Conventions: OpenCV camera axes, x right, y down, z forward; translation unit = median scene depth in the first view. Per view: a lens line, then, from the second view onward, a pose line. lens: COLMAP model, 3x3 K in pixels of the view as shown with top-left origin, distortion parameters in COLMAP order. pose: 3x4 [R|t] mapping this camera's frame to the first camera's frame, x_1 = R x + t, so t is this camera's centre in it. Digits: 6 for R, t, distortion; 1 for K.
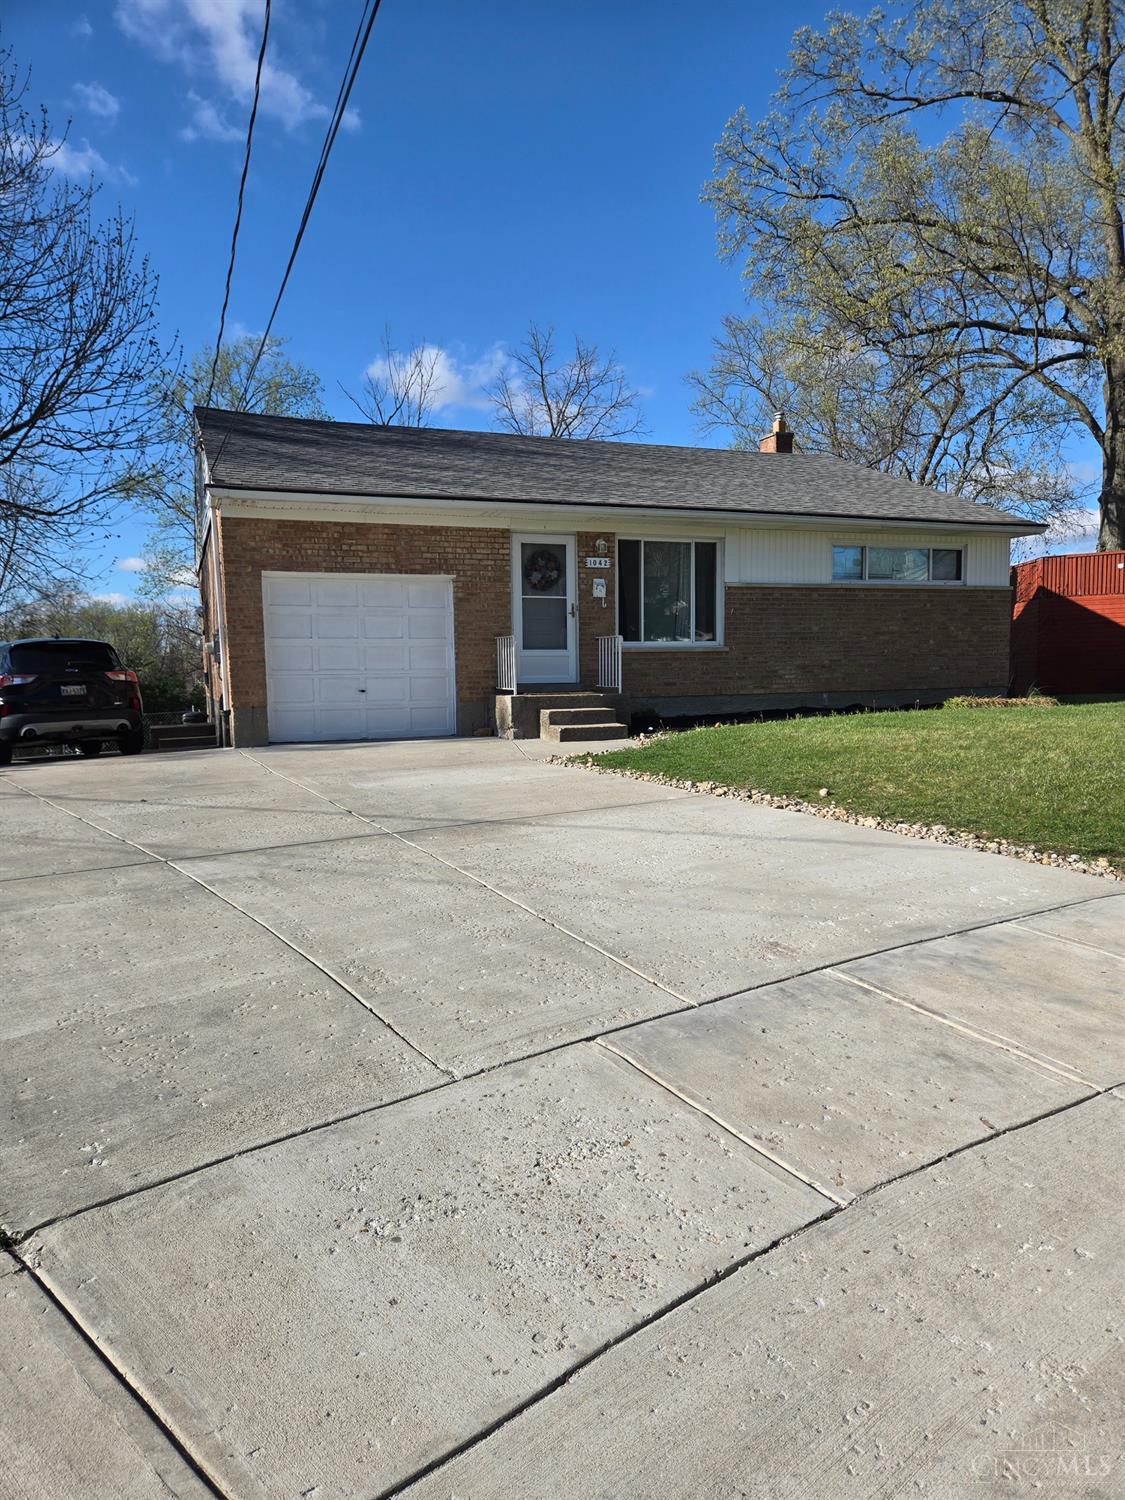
lens RADIAL K [[1006.3, 0, 560.5], [0, 1006.3, 759.9], [0, 0, 1]] dist [0.062072, -0.056241]
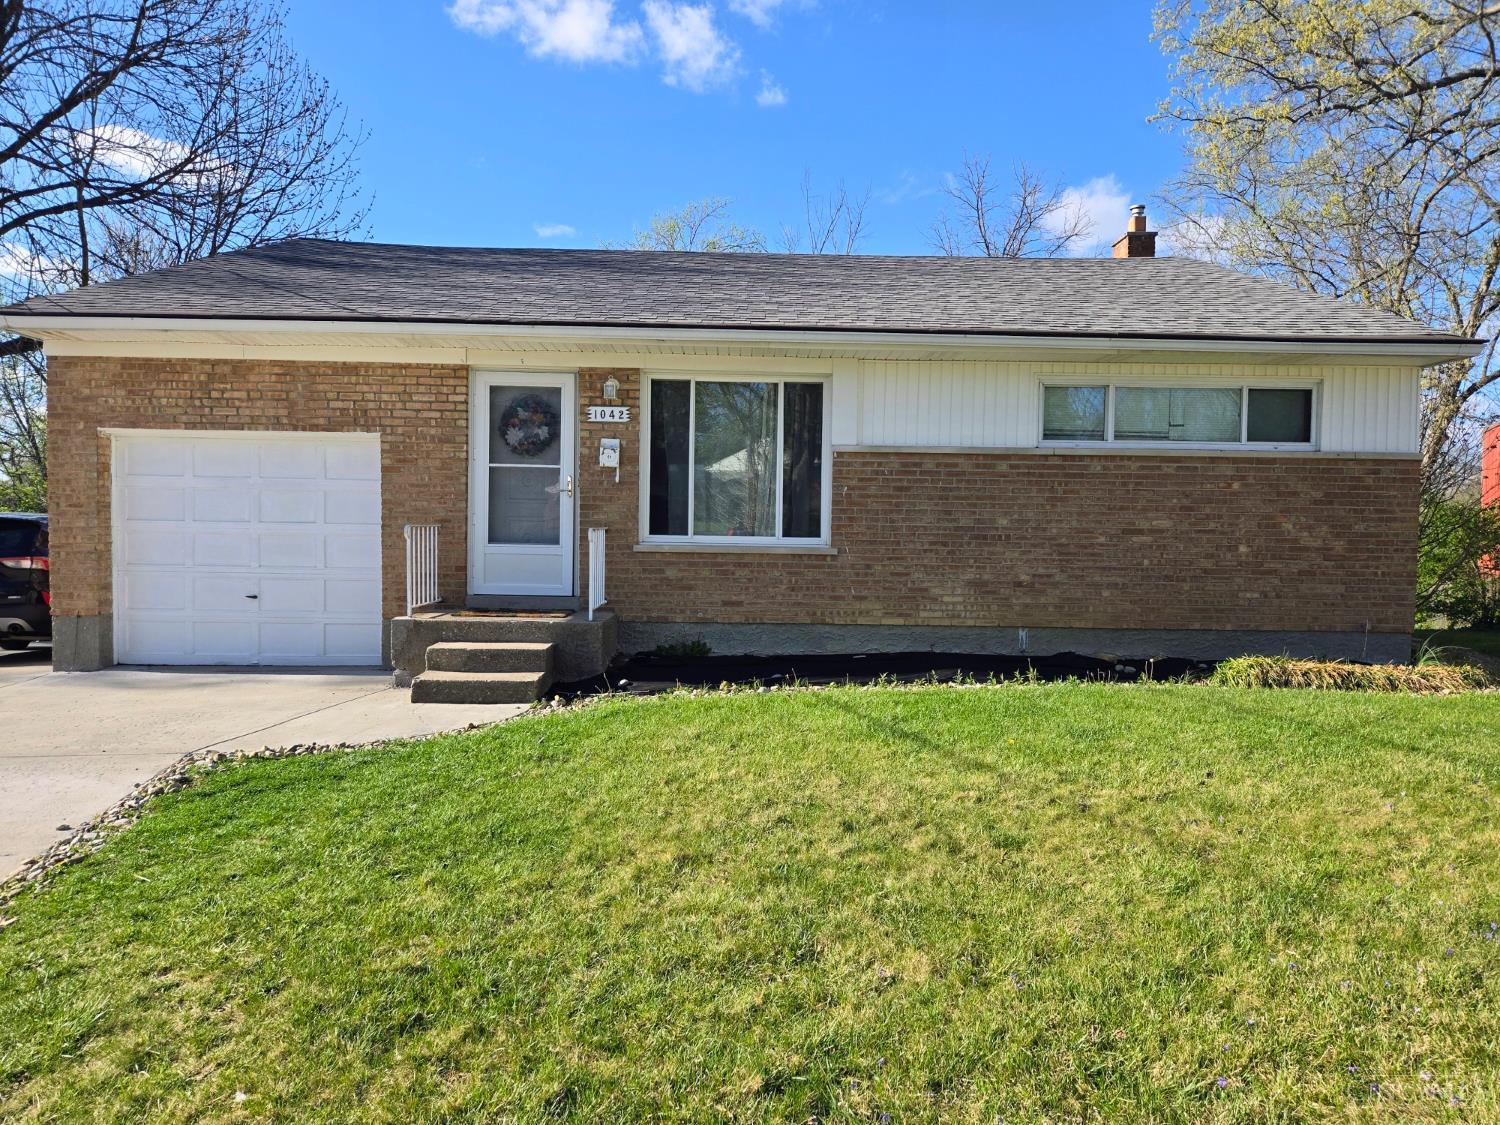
lens RADIAL K [[1006.3, 0, 756.9], [0, 1006.3, 553.9], [0, 0, 1]] dist [0.062072, -0.056241]
pose [[0.939402, 0.037903, -0.340715, 0.353909], [-0.060039, 0.996698, -0.054657, -0.076492], [0.337519, 0.071801, 0.938576, 0.430673]]
